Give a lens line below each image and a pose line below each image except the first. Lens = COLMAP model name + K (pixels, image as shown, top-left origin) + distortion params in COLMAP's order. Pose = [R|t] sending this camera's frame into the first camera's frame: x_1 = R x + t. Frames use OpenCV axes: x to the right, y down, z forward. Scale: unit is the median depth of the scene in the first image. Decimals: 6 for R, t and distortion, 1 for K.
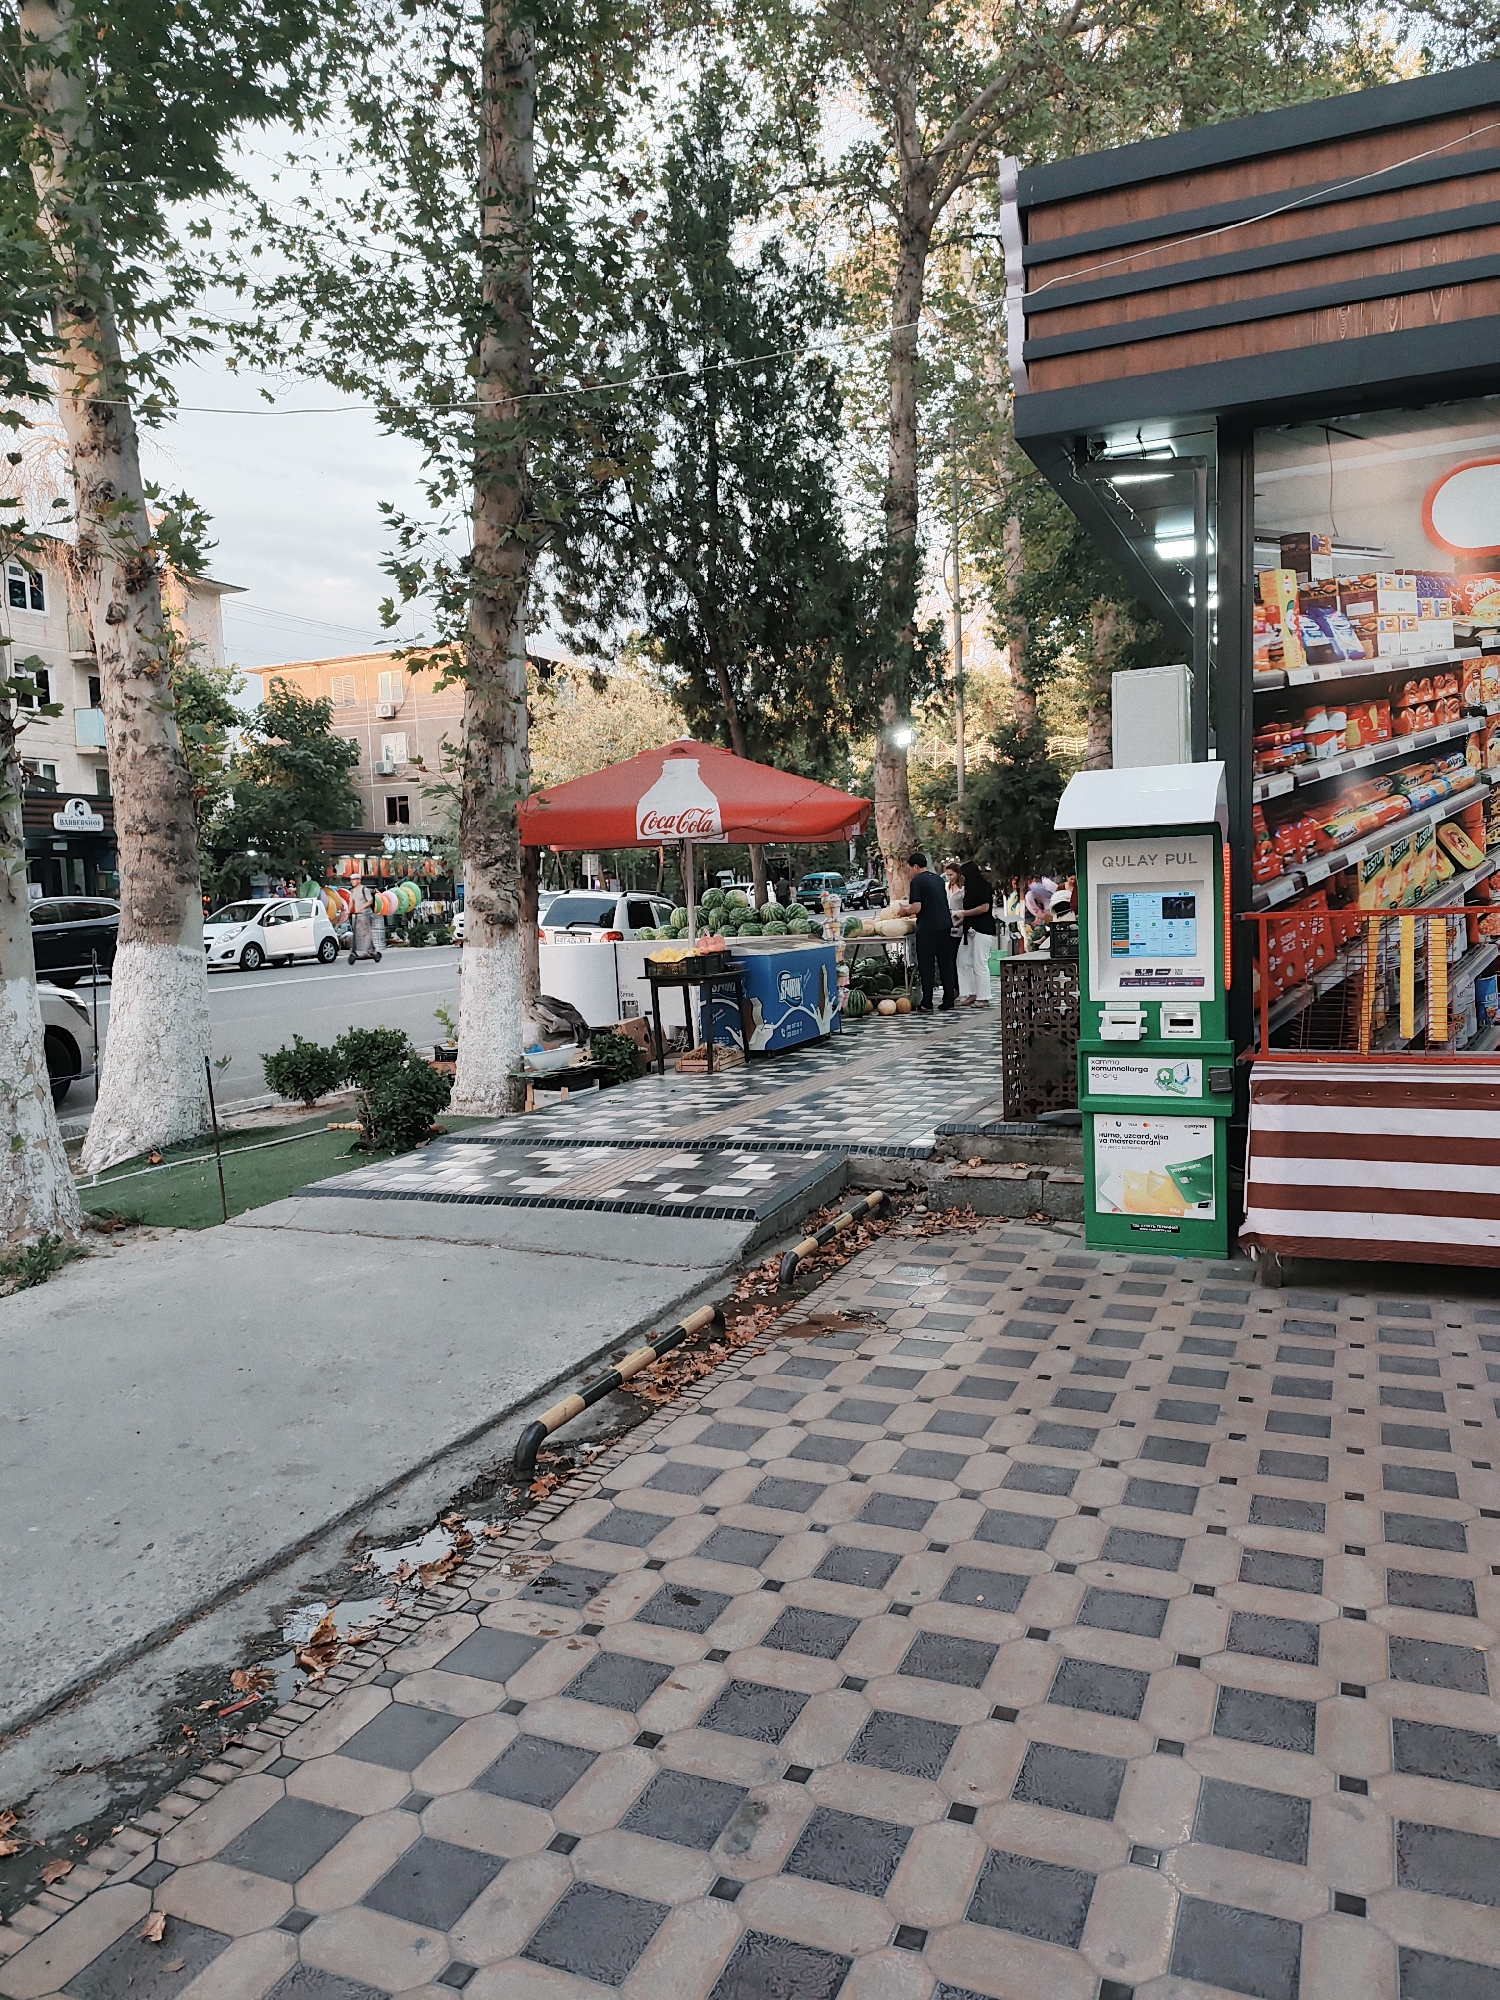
lens RADIAL K [[1381.0, 0, 752.3], [0, 1381.0, 990.5], [0, 0, 1]] dist [0.046723, -0.049926]
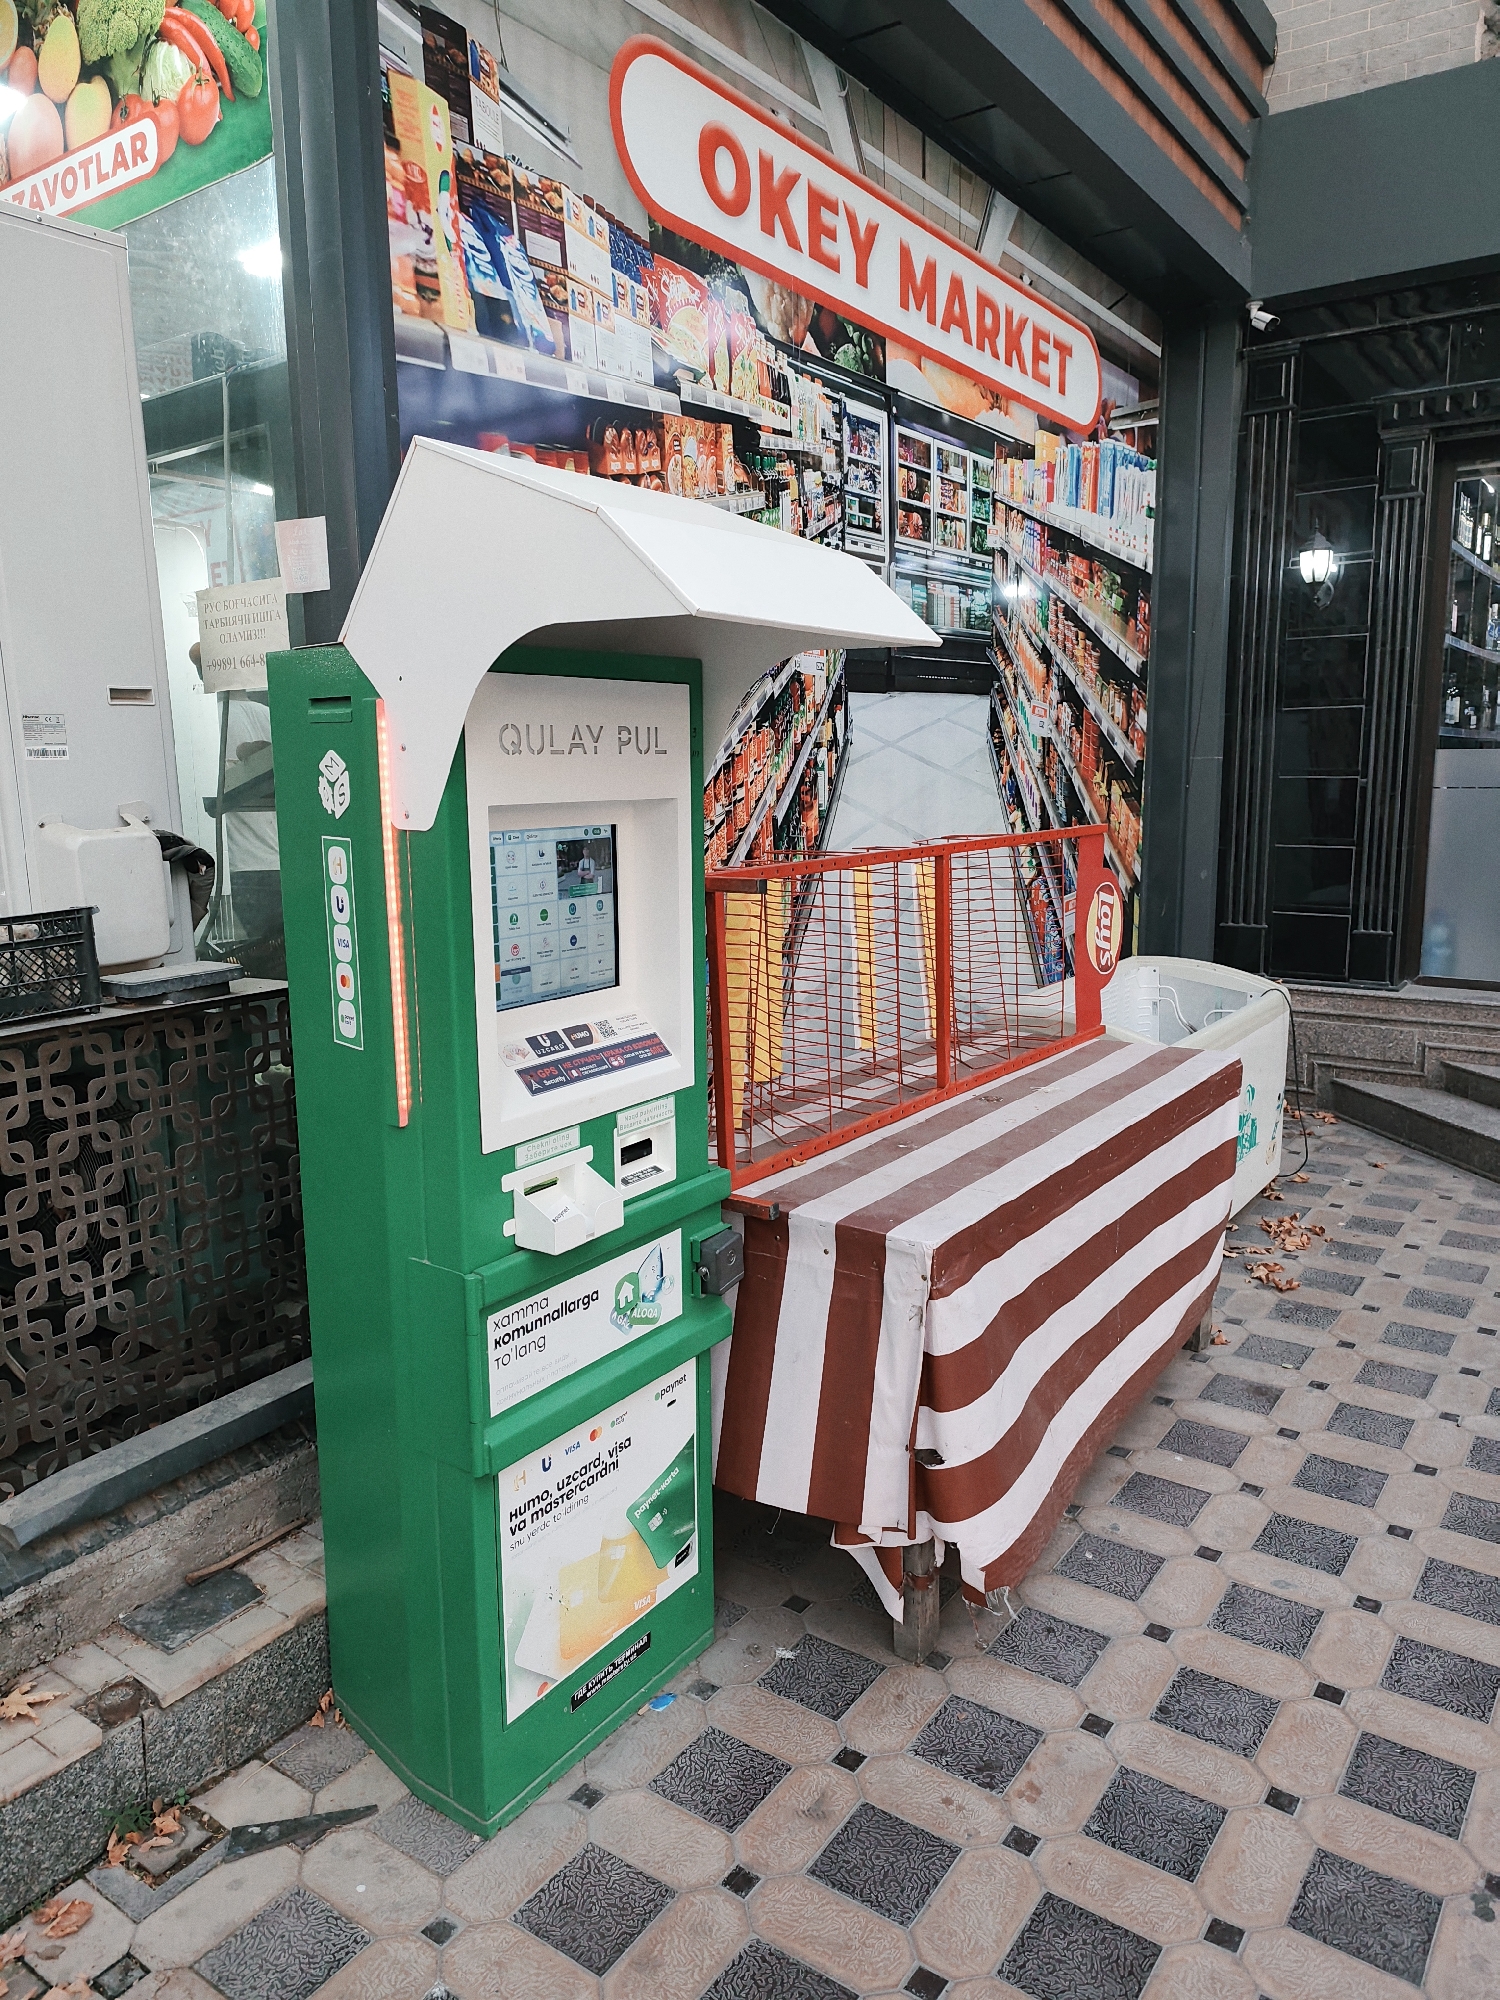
lens RADIAL K [[1381.0, 0, 752.3], [0, 1381.0, 990.5], [0, 0, 1]] dist [0.046723, -0.049926]
pose [[0.203494, -0.128277, 0.970637, -0.064886], [0.078545, 0.990324, 0.114412, -0.064693], [-0.975921, 0.052956, 0.211600, 0.852490]]
